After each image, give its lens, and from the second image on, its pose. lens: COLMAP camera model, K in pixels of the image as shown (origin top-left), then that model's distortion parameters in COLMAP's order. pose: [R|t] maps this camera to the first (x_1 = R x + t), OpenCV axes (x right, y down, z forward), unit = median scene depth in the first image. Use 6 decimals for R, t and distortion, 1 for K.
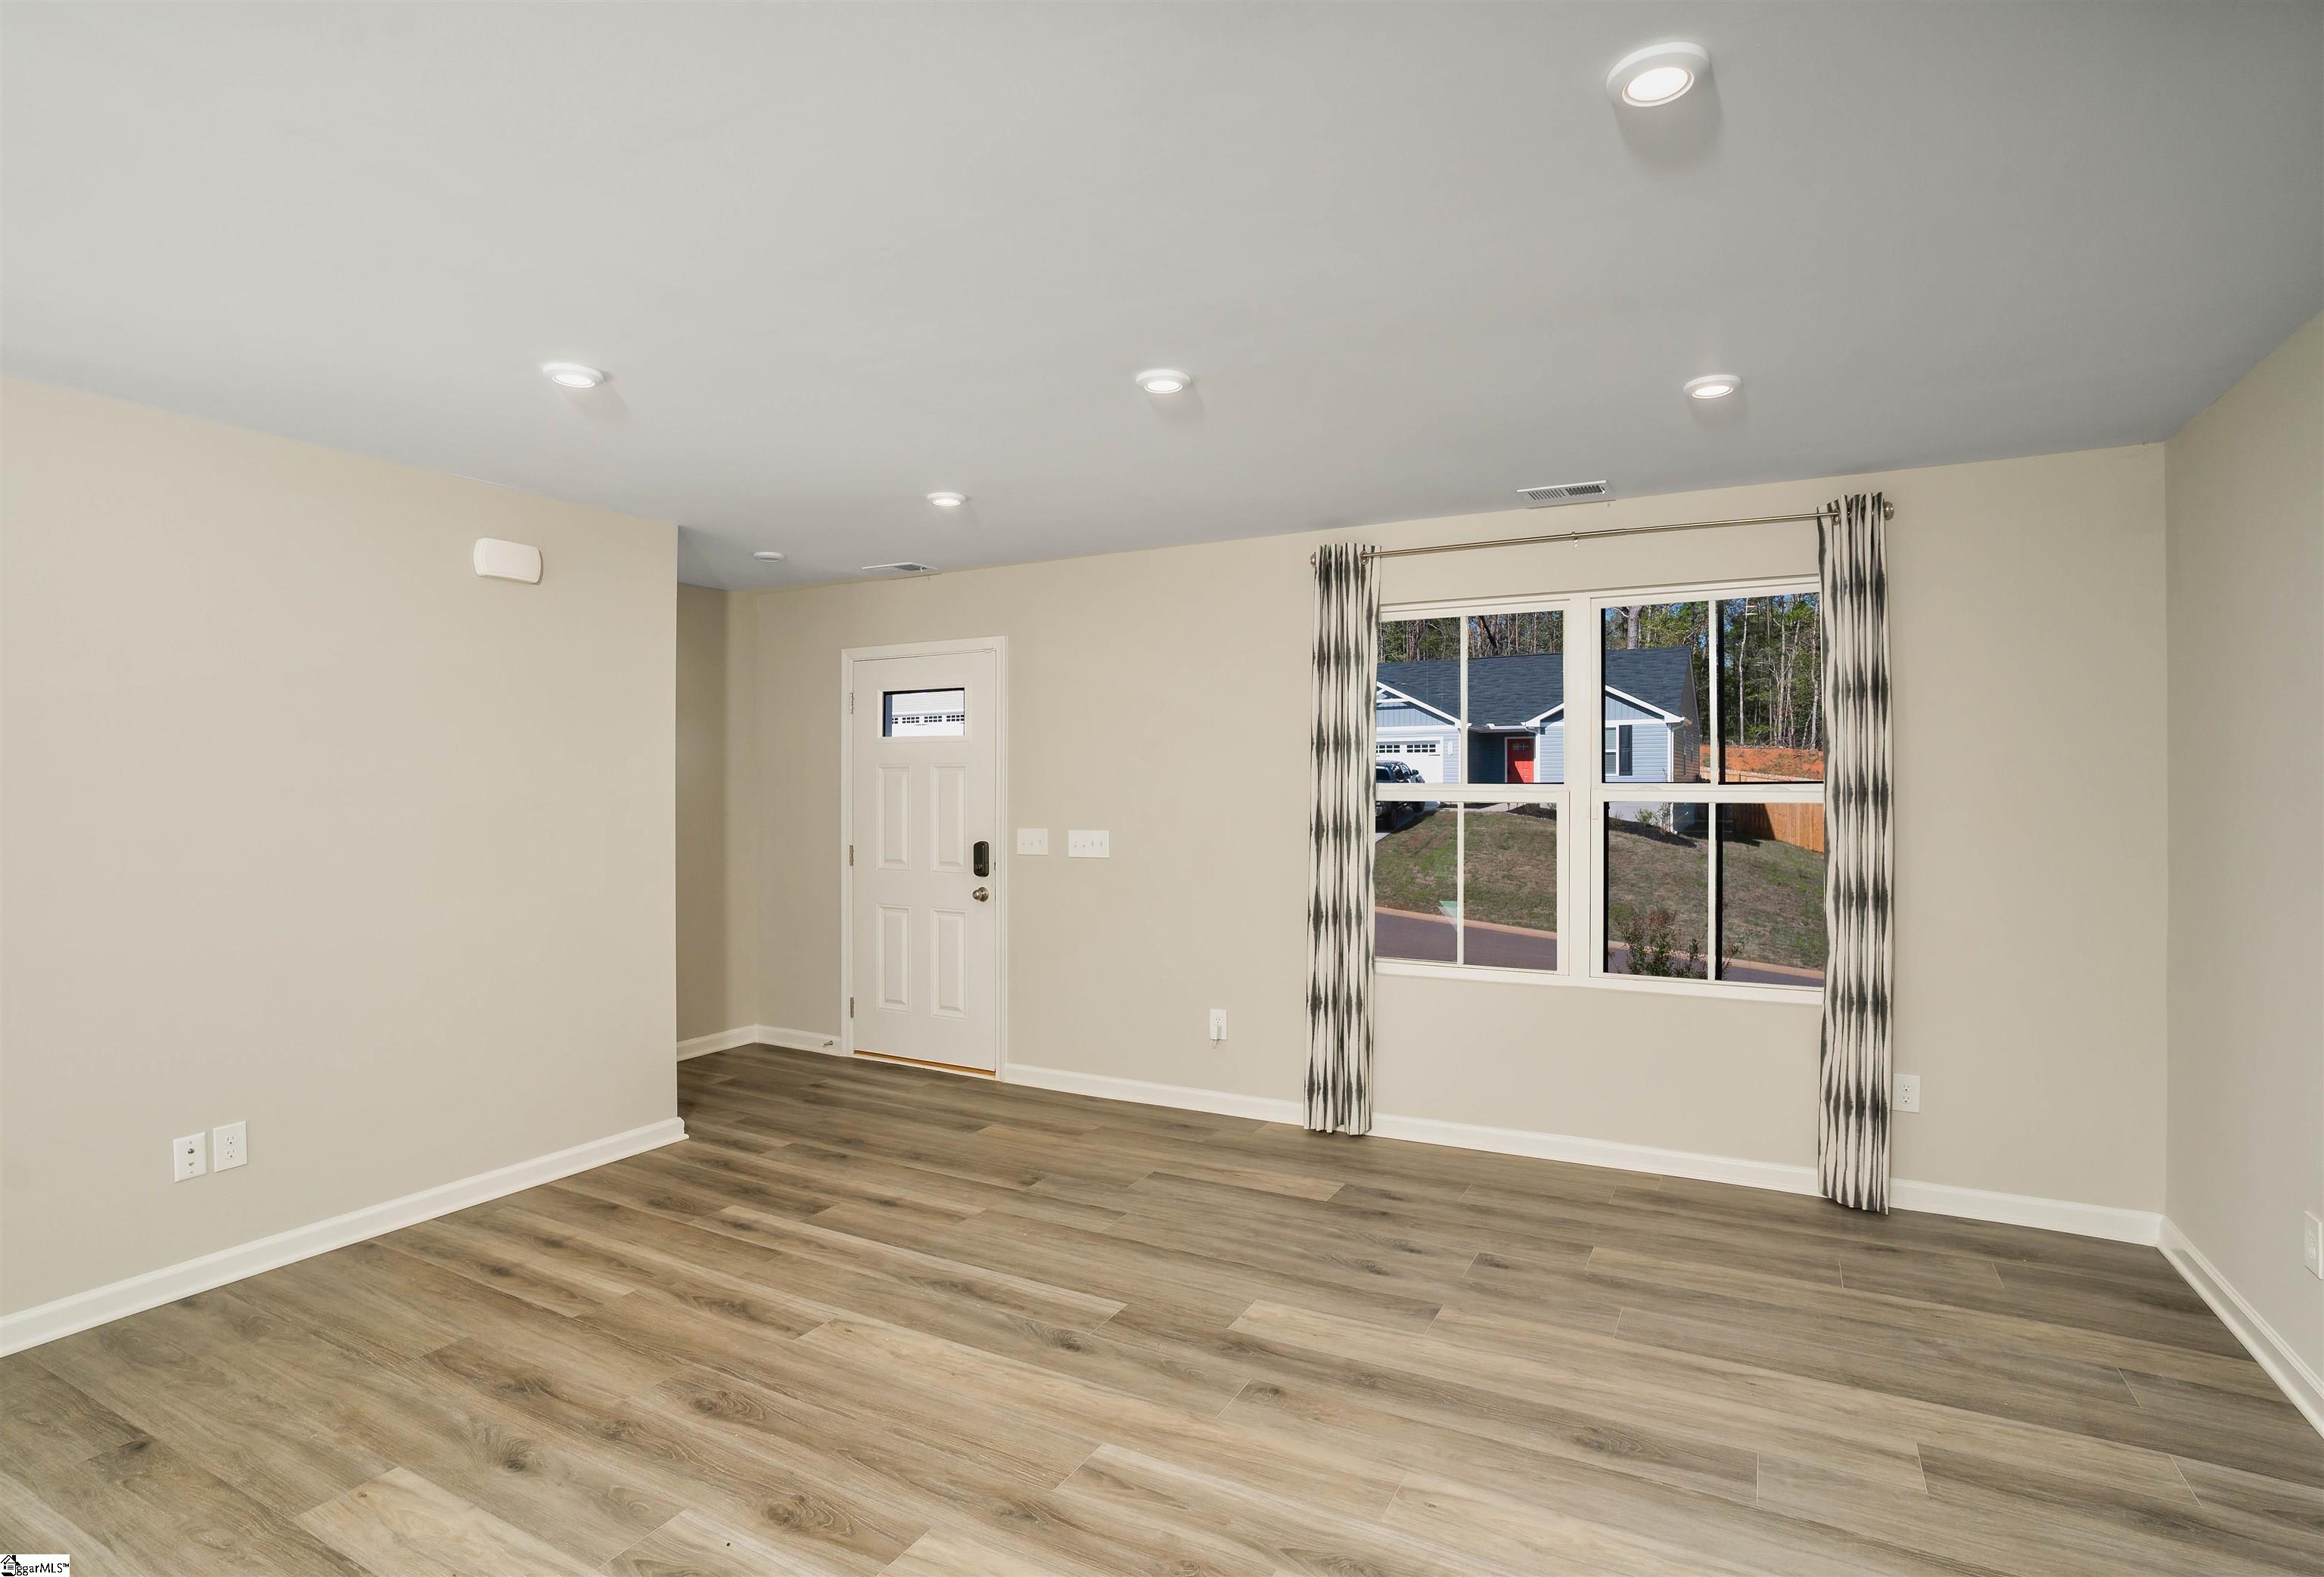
lens RADIAL K [[1156.0, 0, 1162.0], [0, 1156.0, 788.5], [0, 0, 1]] dist [-0.049690, 0.022848]
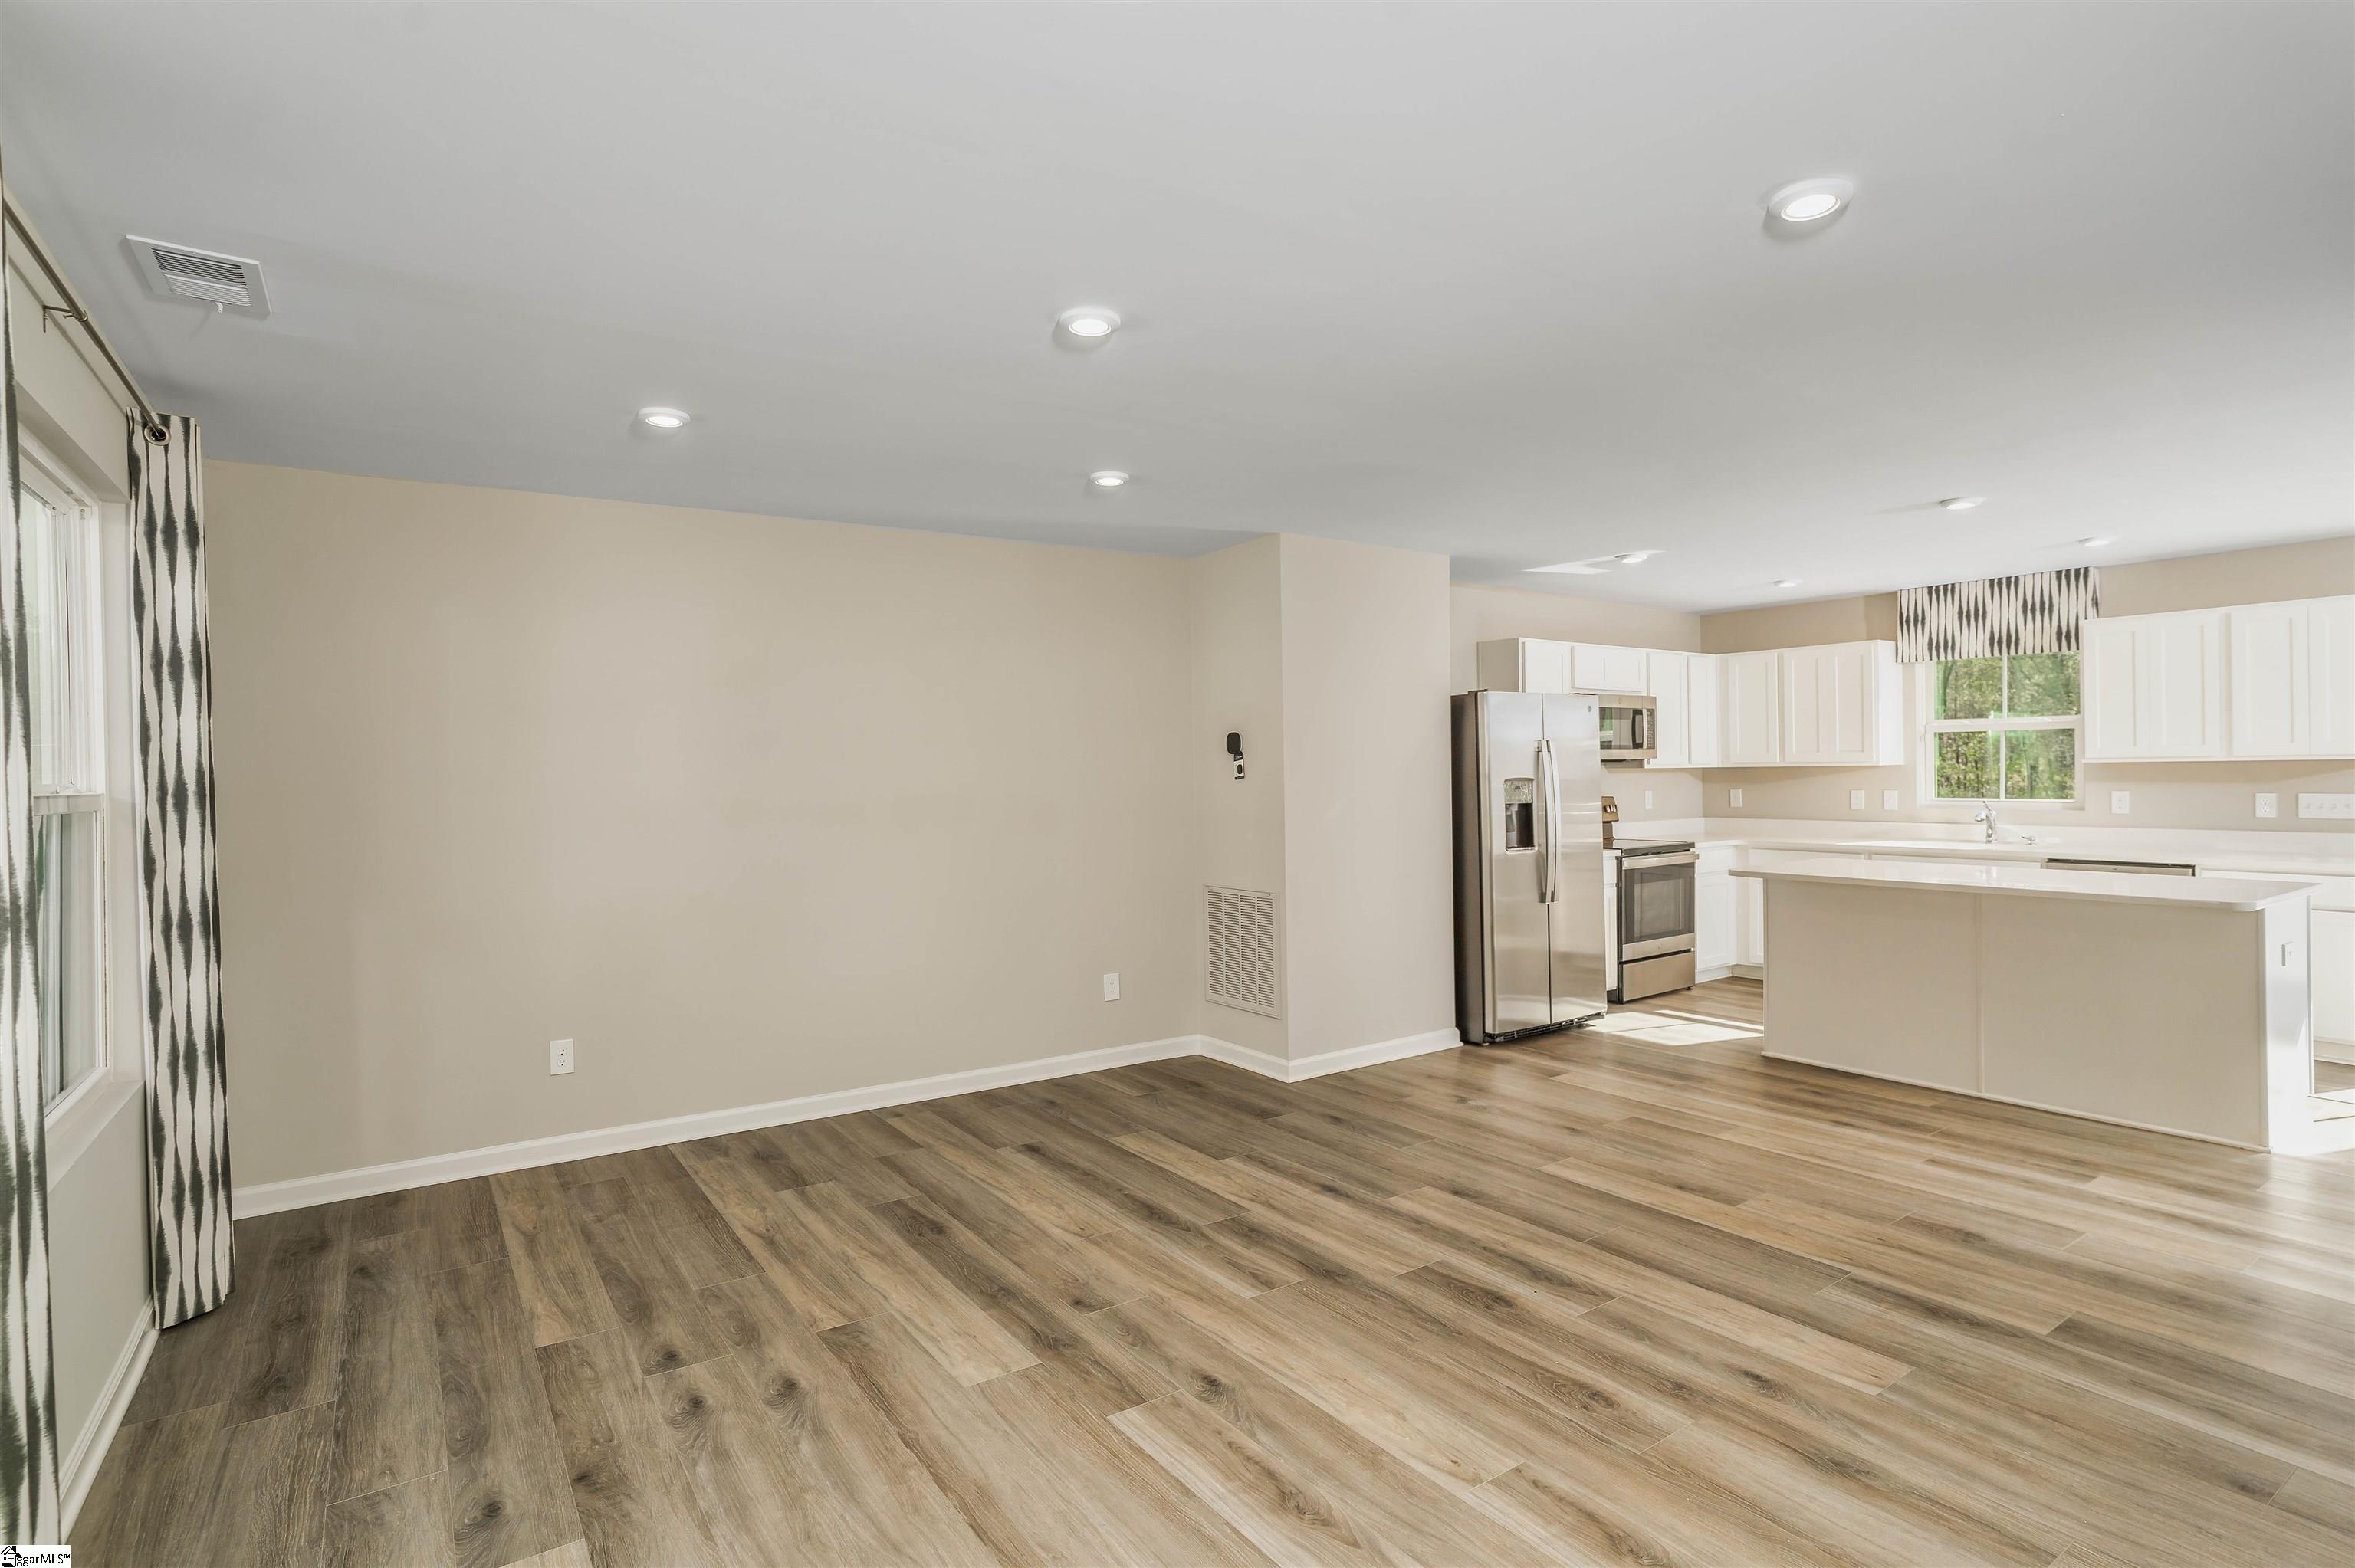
lens RADIAL K [[1171.3, 0, 1167.4], [0, 1171.3, 784.4], [0, 0, 1]] dist [-0.064976, 0.030964]
pose [[-0.880884, 0.009204, 0.473242, -0.454565], [0.017922, 0.999743, 0.013915, -0.000442], [-0.472992, 0.020739, -0.880823, 1.692140]]
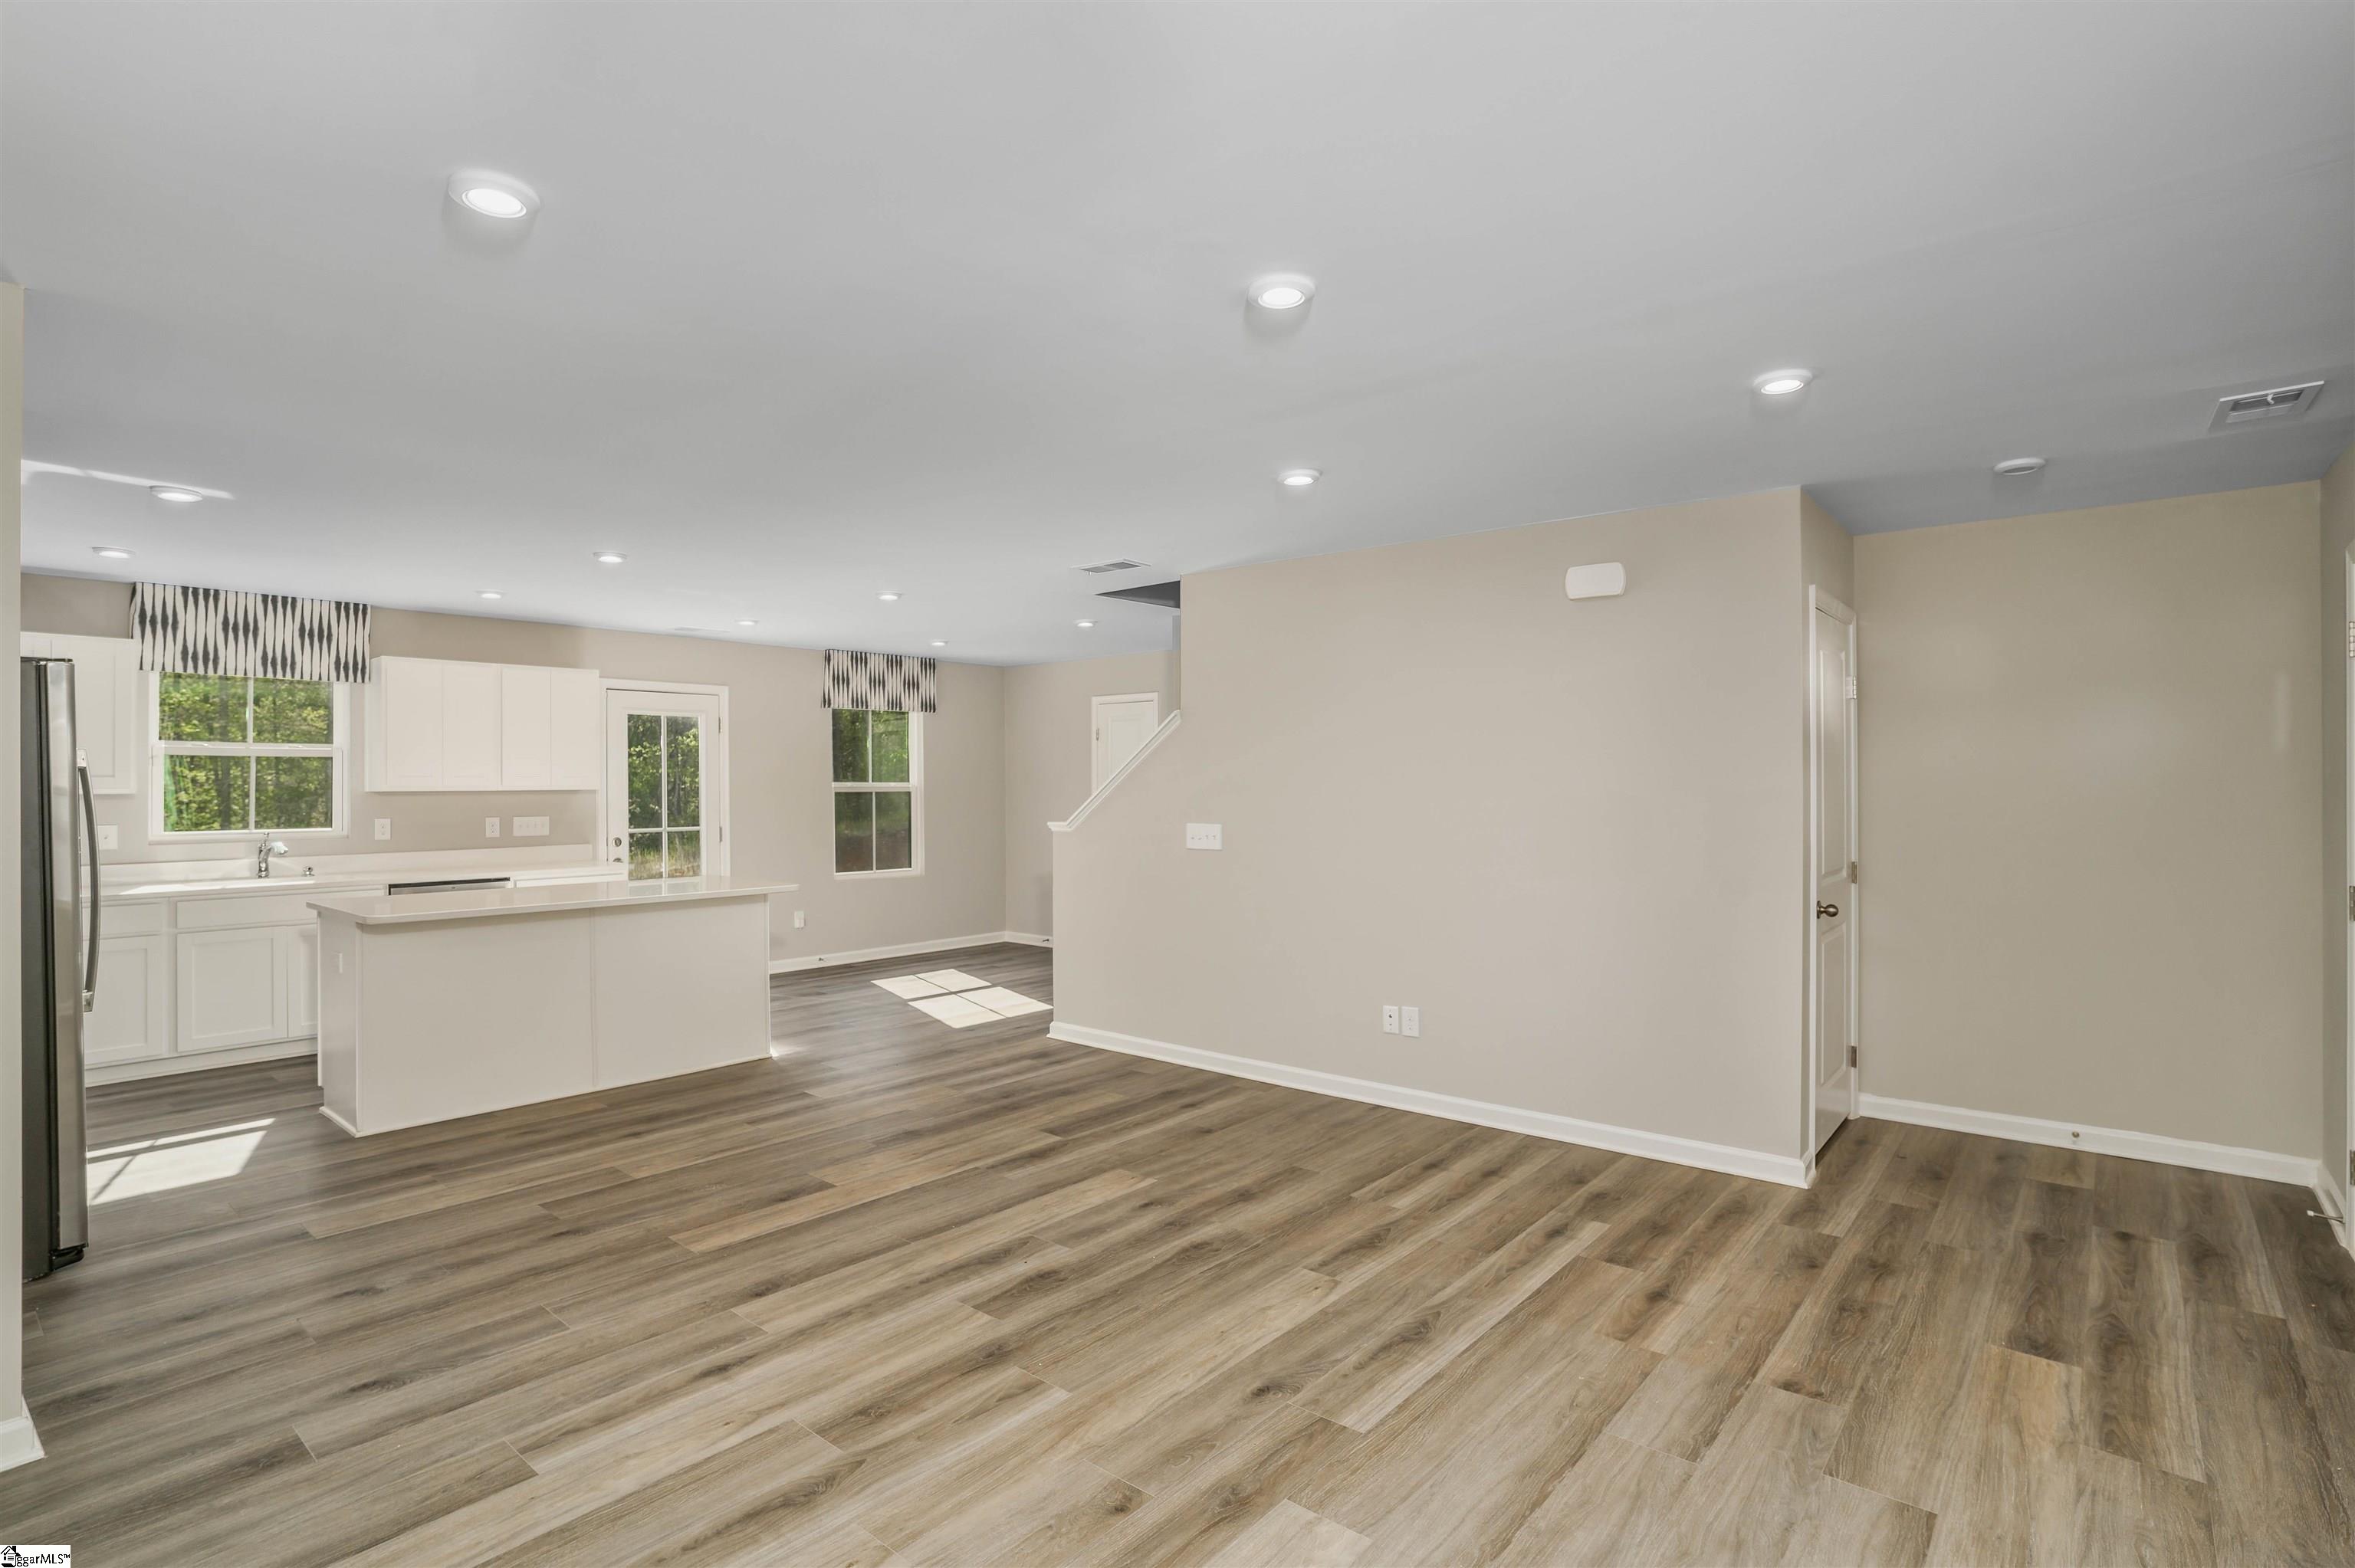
lens RADIAL K [[1171.3, 0, 1167.4], [0, 1171.3, 784.4], [0, 0, 1]] dist [-0.064976, 0.030964]
pose [[-0.212732, 0.002441, -0.977108, 0.784671], [-0.001105, 0.999996, 0.002739, -0.002568], [0.977110, 0.001662, -0.212729, 1.045621]]
